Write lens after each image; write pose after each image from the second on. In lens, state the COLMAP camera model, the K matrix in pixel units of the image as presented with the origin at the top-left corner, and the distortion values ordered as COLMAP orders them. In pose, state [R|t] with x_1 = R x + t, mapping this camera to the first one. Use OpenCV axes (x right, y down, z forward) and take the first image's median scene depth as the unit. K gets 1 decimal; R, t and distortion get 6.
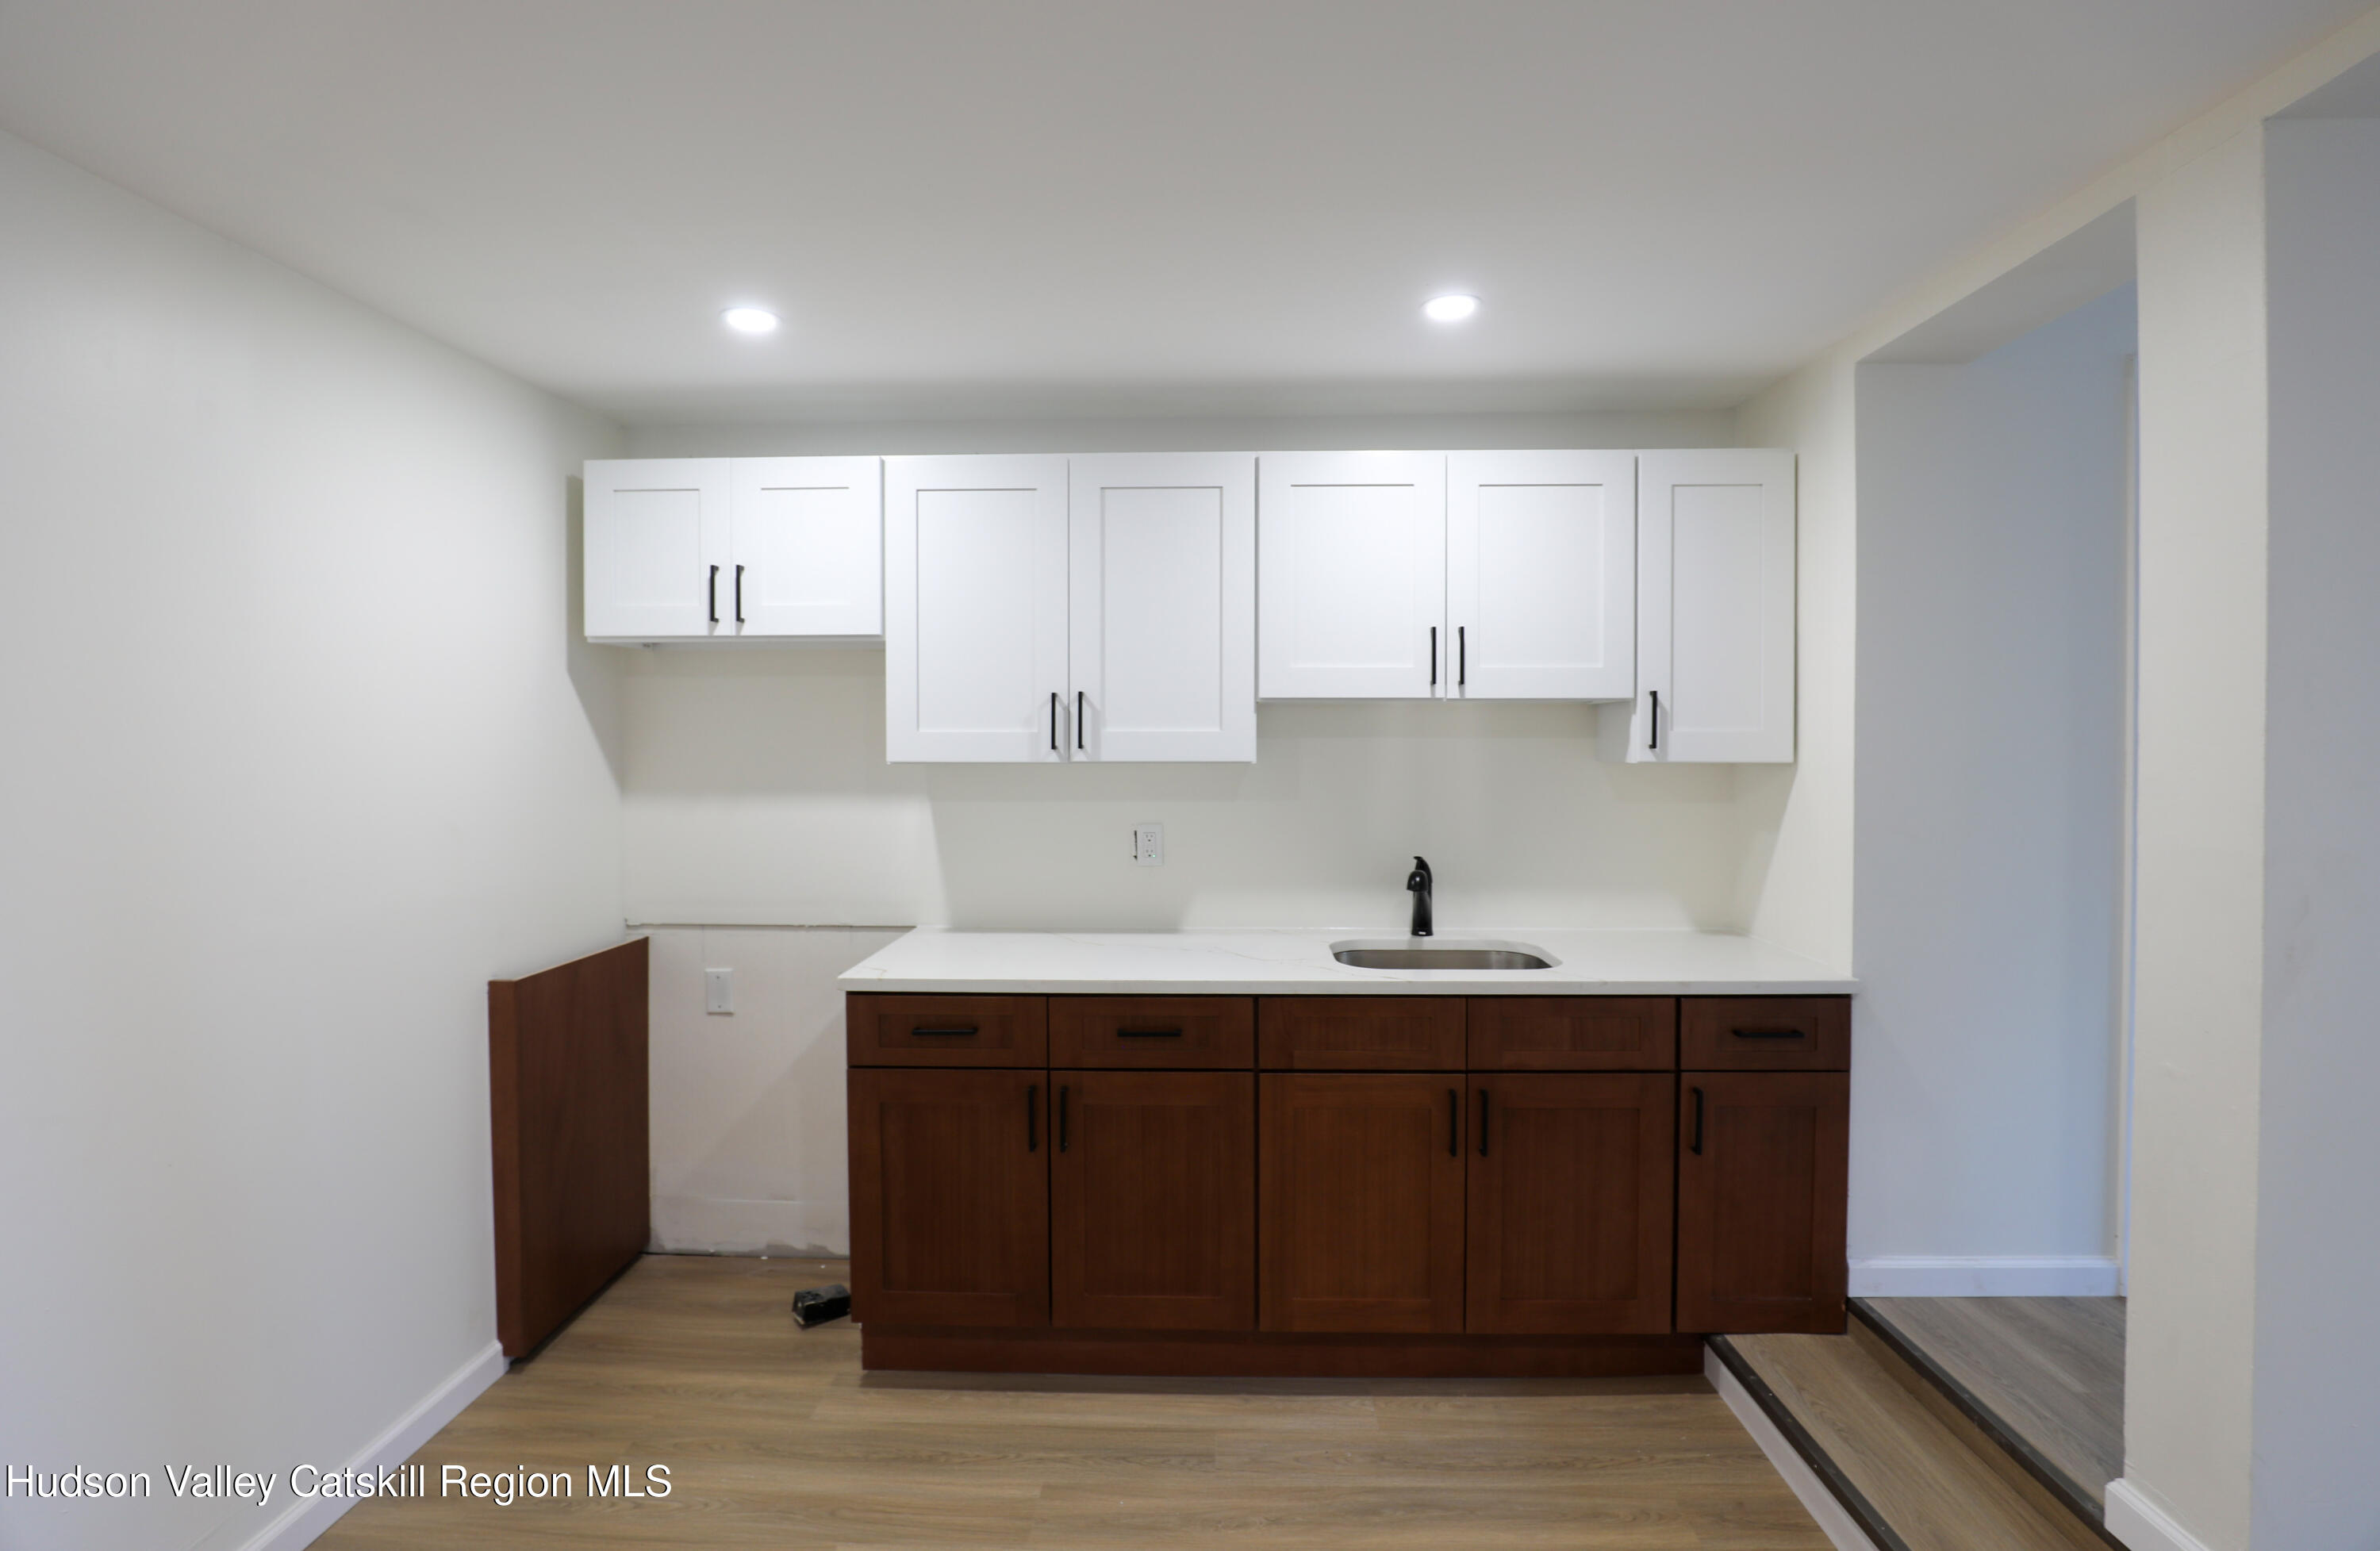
lens RADIAL K [[1124.3, 0, 1186.0], [0, 1124.3, 762.7], [0, 0, 1]] dist [-0.030836, -0.000024]
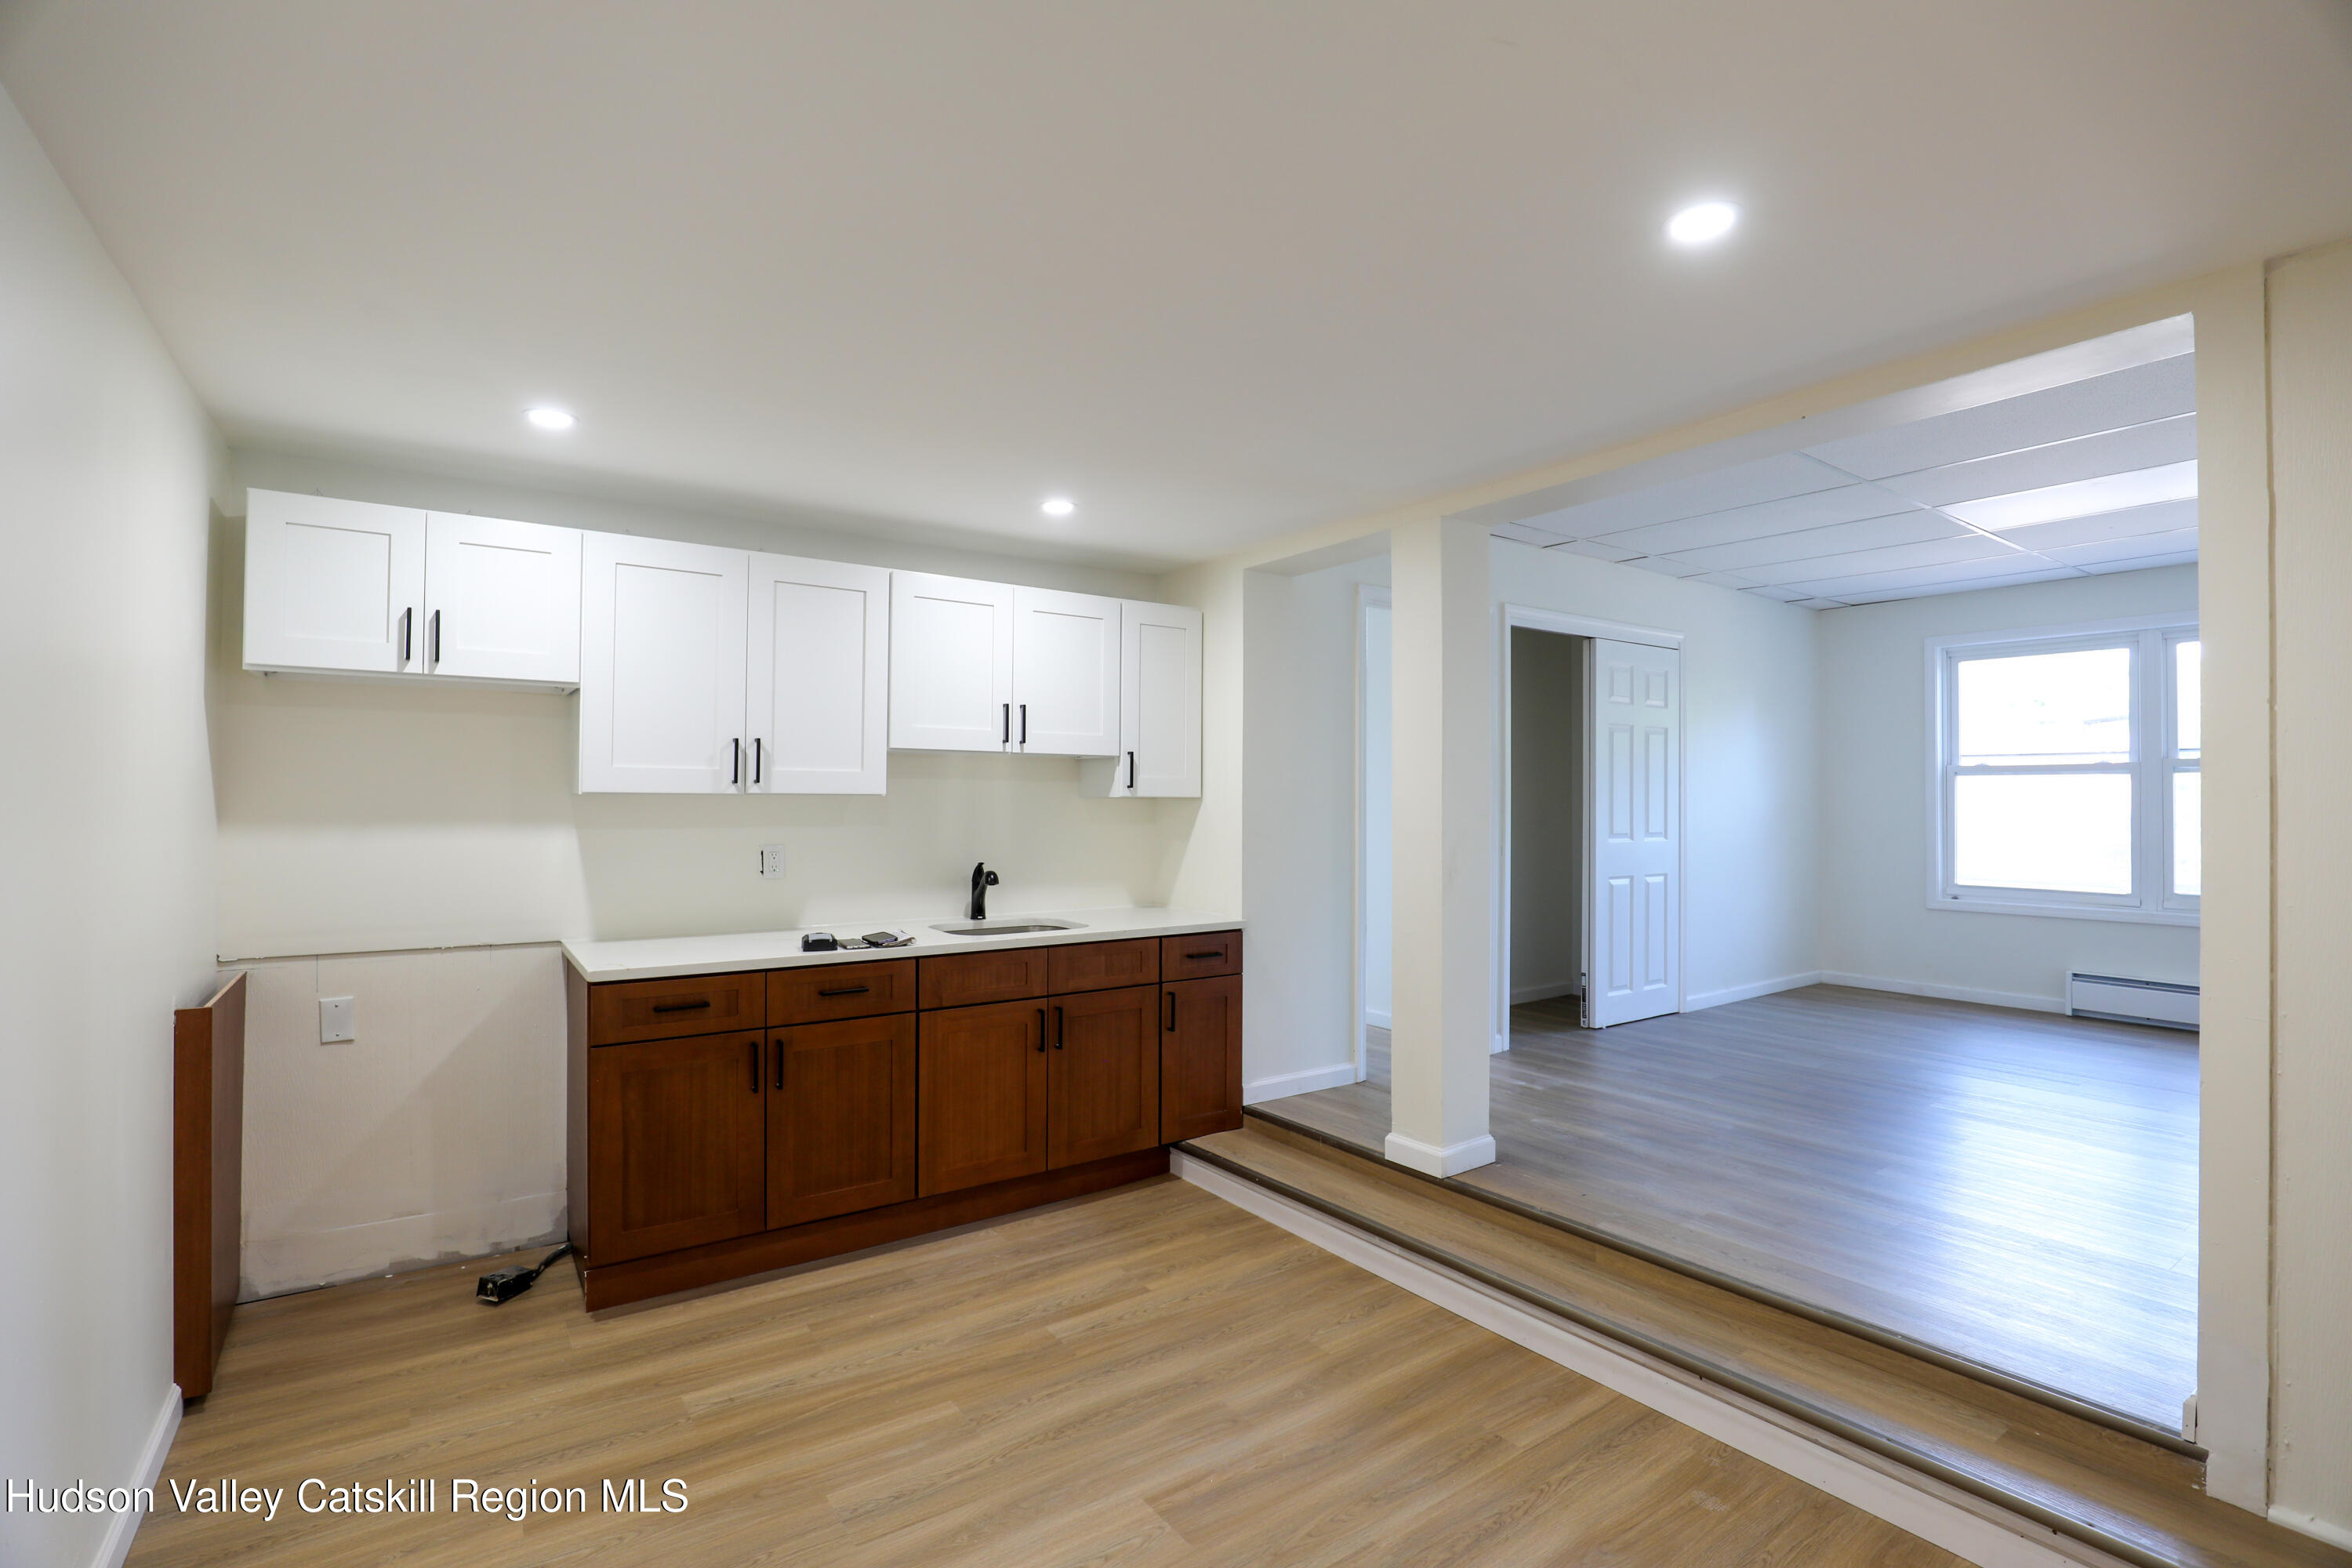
lens RADIAL K [[1079.4, 0, 1175.8], [0, 1079.4, 786.7], [0, 0, 1]] dist [-0.027565, -0.000386]
pose [[0.796279, 0.011857, 0.604813, -0.488226], [0.004475, 0.999665, -0.025489, 0.026998], [-0.604913, 0.023002, 0.795959, -0.277075]]
